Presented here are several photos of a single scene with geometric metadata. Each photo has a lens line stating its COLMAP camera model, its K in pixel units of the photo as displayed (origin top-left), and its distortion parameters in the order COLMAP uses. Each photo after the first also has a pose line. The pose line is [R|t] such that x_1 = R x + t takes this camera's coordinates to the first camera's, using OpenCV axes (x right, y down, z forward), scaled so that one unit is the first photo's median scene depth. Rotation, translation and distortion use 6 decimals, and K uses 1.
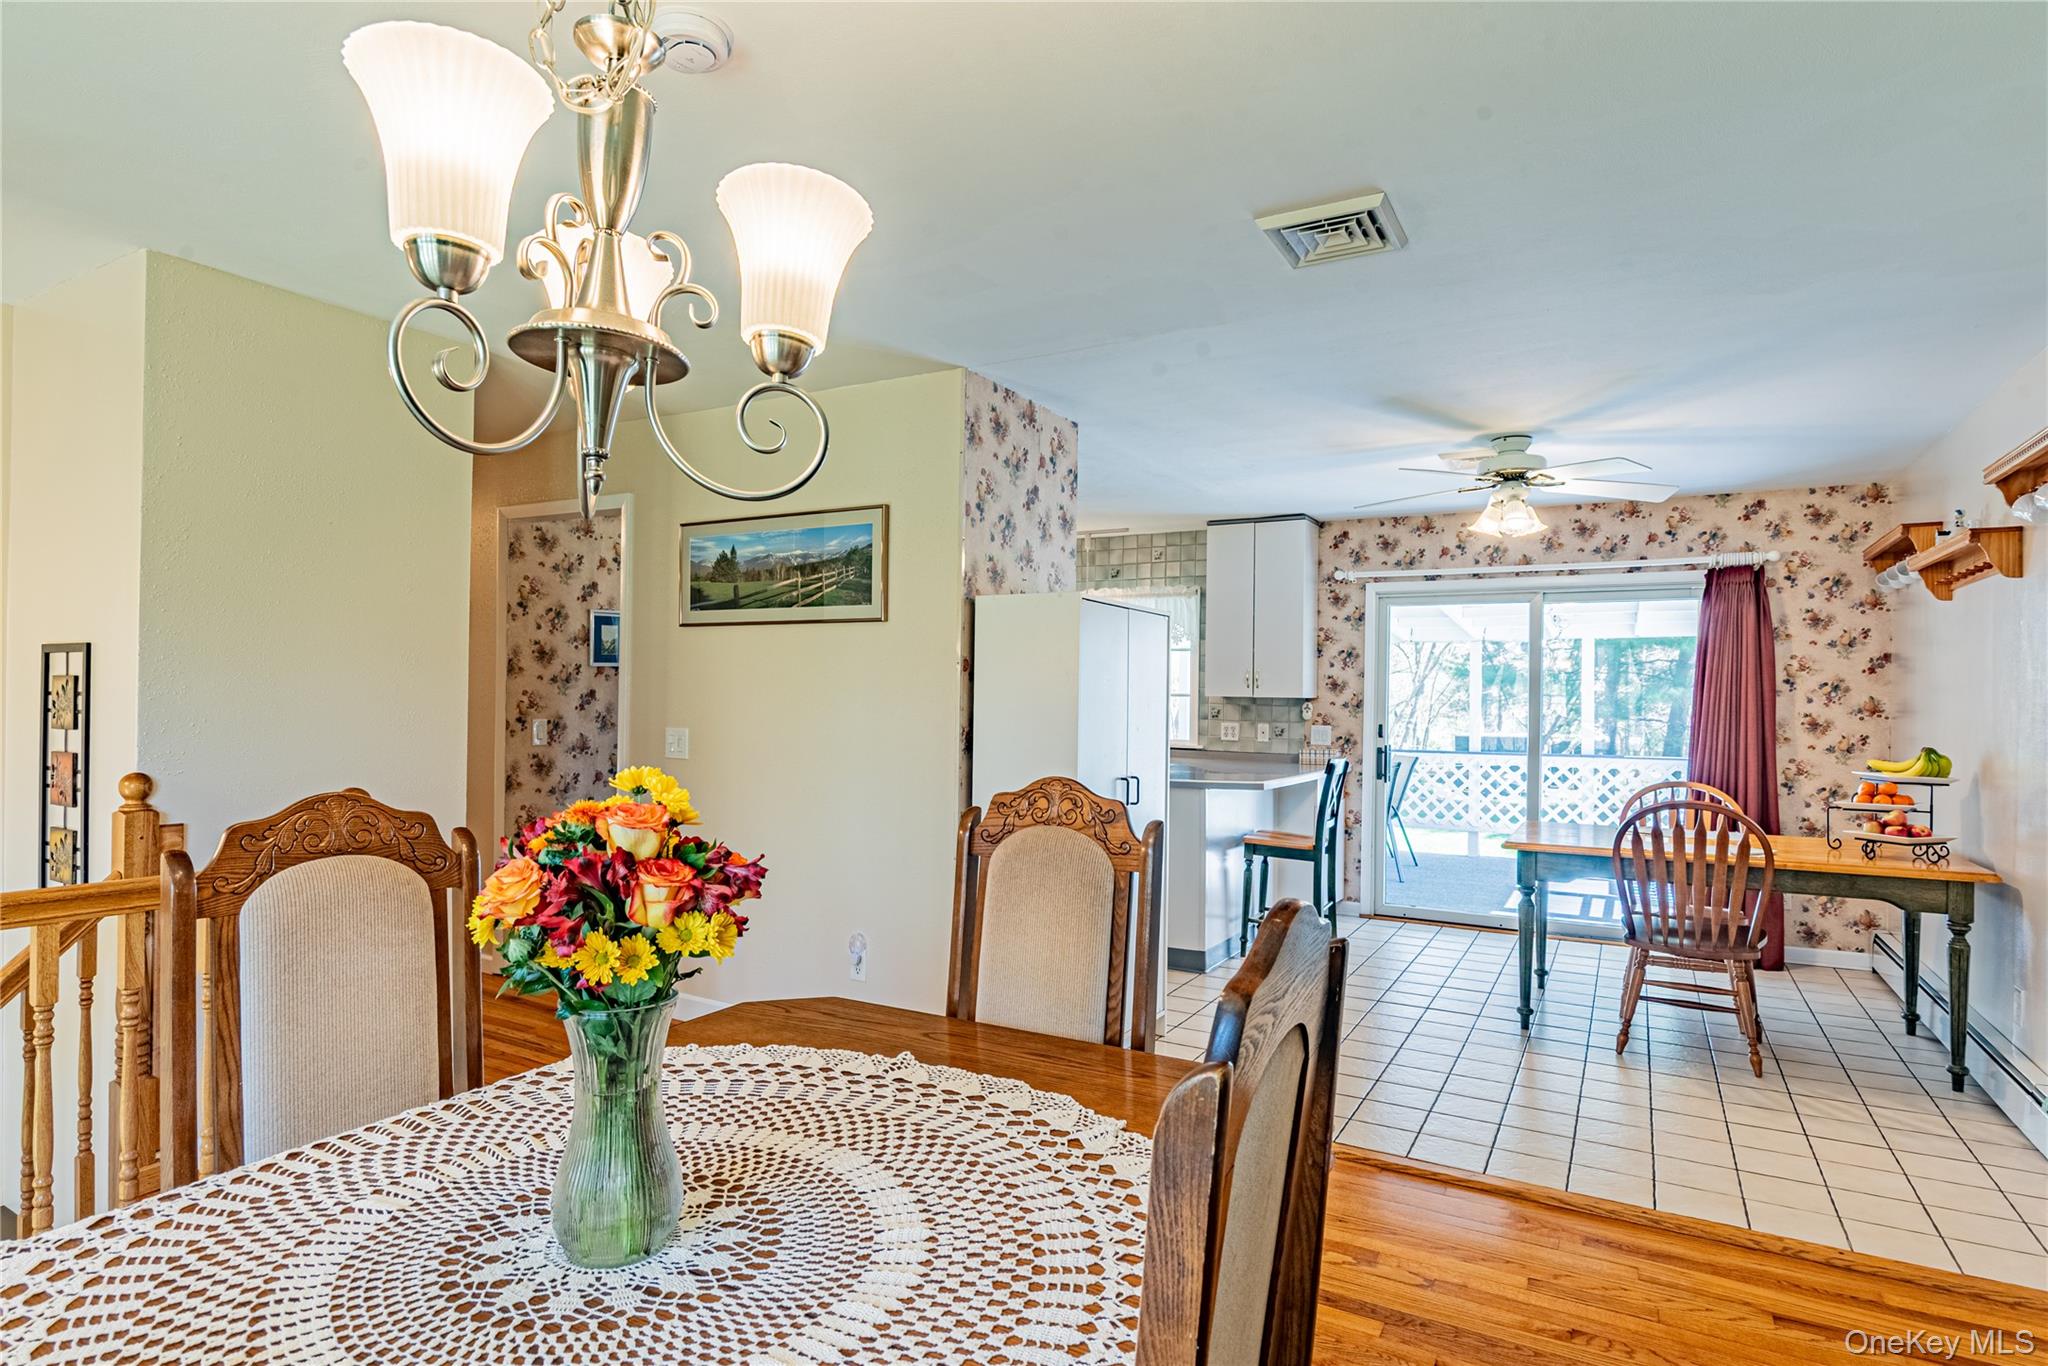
lens RADIAL K [[1044.6, 0, 1029.7], [0, 1044.6, 695.0], [0, 0, 1]] dist [-0.014062, -0.001455]
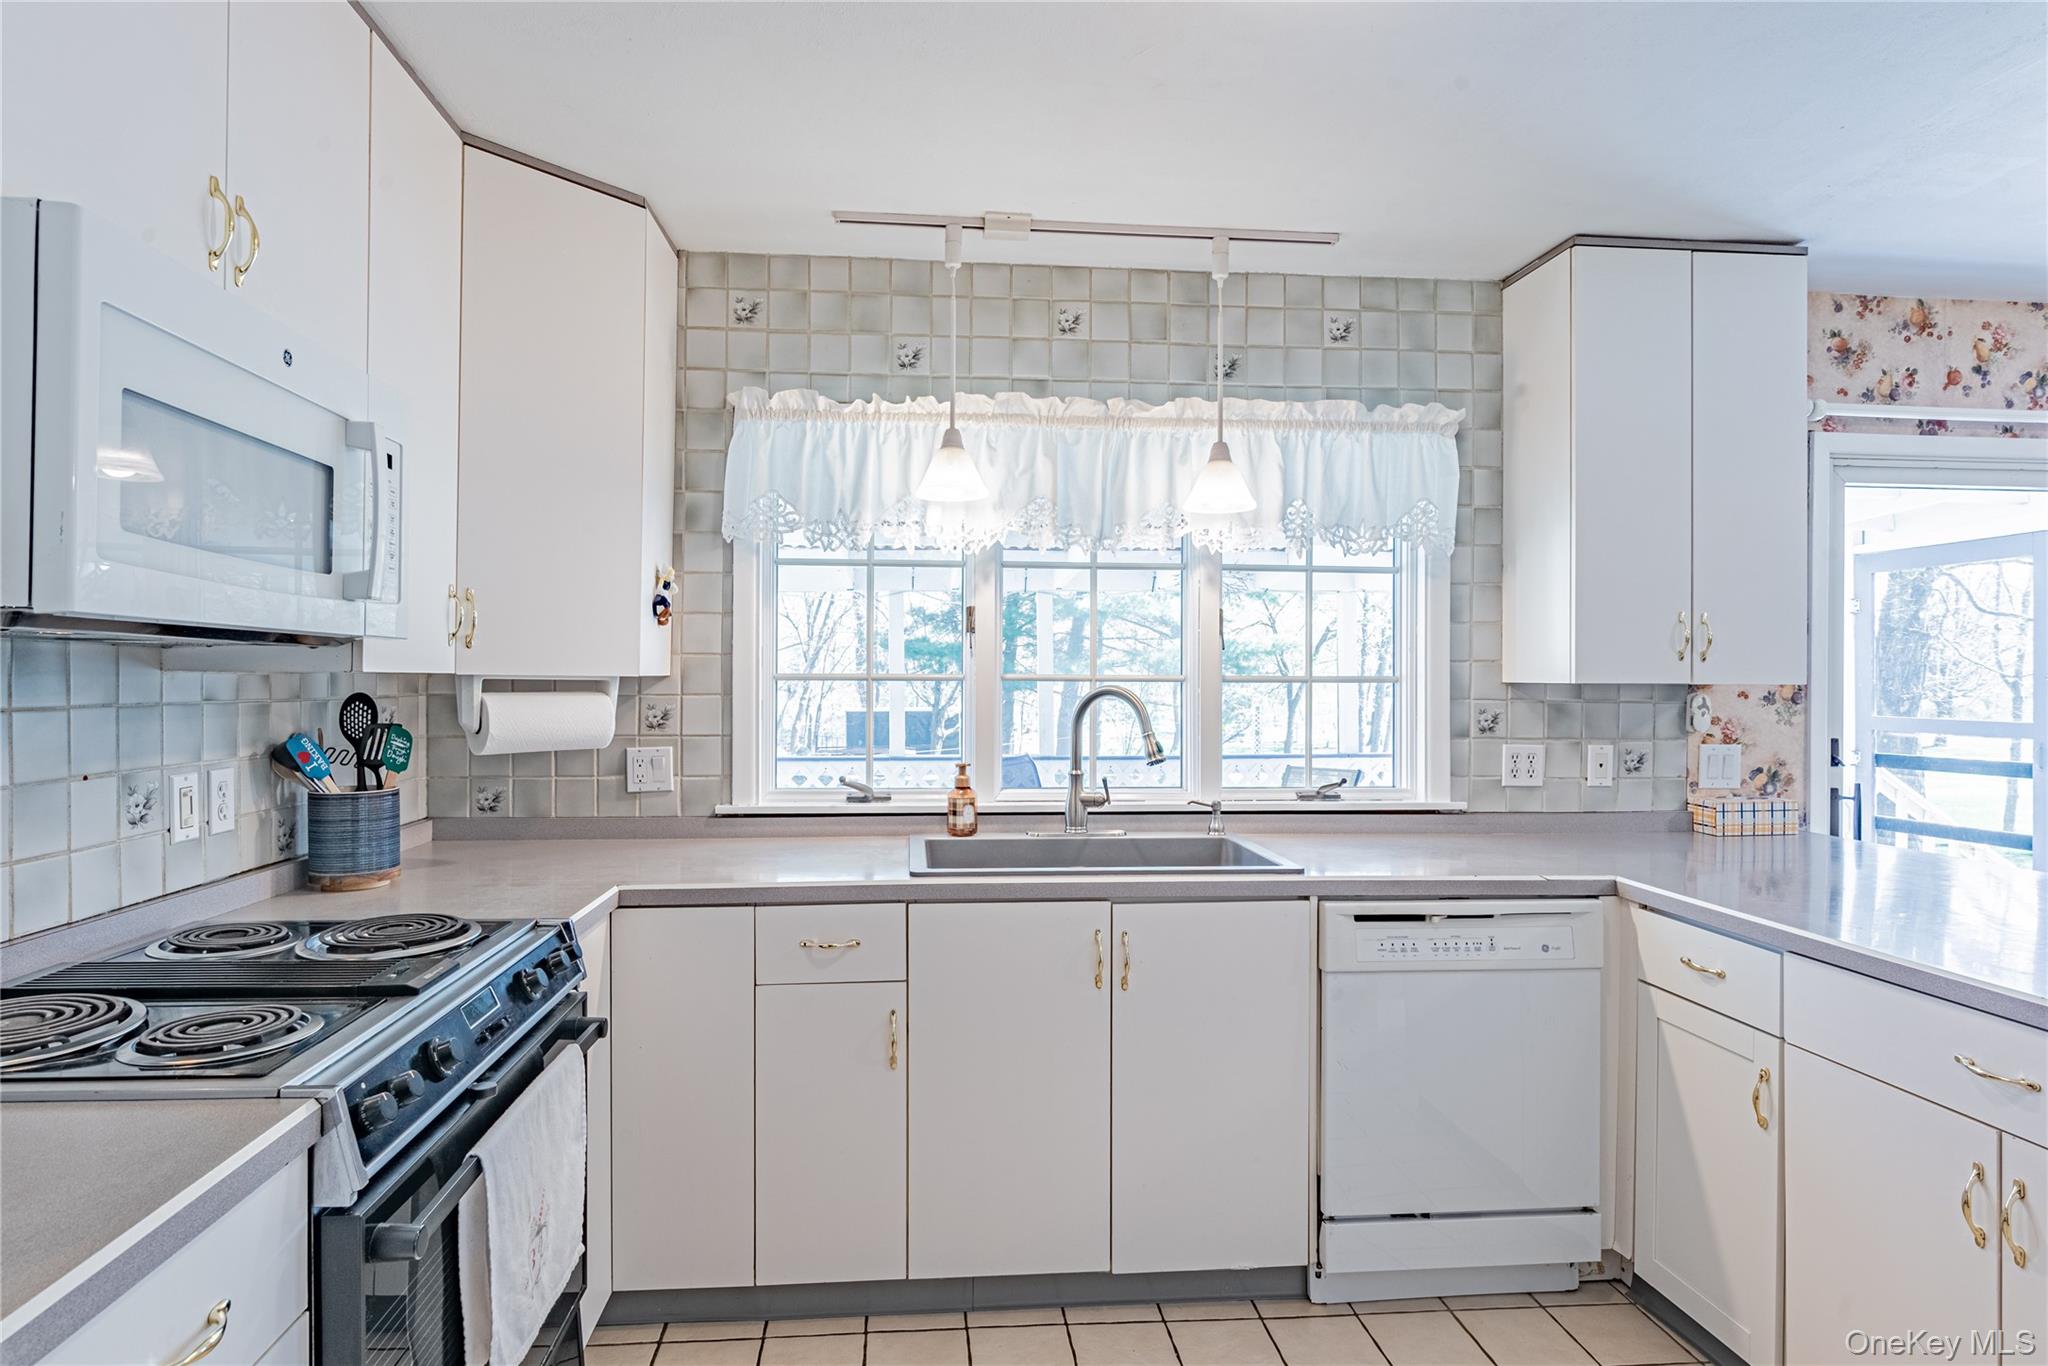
lens RADIAL K [[1044.6, 0, 1015.2], [0, 1044.6, 672.5], [0, 0, 1]] dist [-0.014062, -0.001455]
pose [[0.837332, -0.010448, 0.546595, -0.212063], [0.010160, 0.999942, 0.003549, -0.006080], [-0.546601, 0.002581, 0.837389, 0.775471]]
